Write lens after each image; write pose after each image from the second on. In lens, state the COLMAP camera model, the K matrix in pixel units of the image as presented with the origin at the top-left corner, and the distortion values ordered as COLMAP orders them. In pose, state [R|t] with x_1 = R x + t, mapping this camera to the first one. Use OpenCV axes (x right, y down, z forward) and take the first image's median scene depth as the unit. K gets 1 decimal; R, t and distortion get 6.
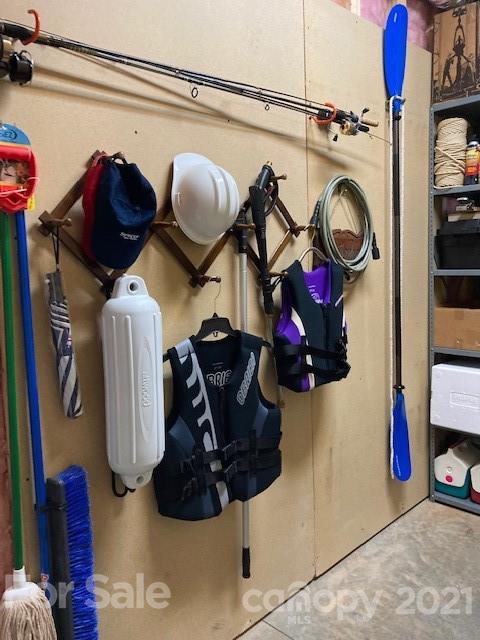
lens RADIAL K [[510.4, 0, 237.5], [0, 510.4, 319.0], [0, 0, 1]] dist [0.001490, -0.024160]
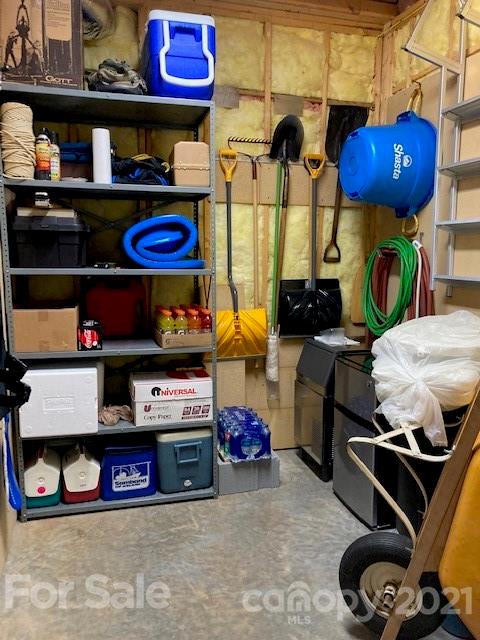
lens RADIAL K [[510.4, 0, 239.8], [0, 510.4, 320.7], [0, 0, 1]] dist [0.001490, -0.024160]
pose [[0.462433, -0.080993, 0.882947, -0.238820], [0.074728, 0.995836, 0.052210, -0.022188], [-0.883500, 0.041837, 0.466560, 0.237699]]
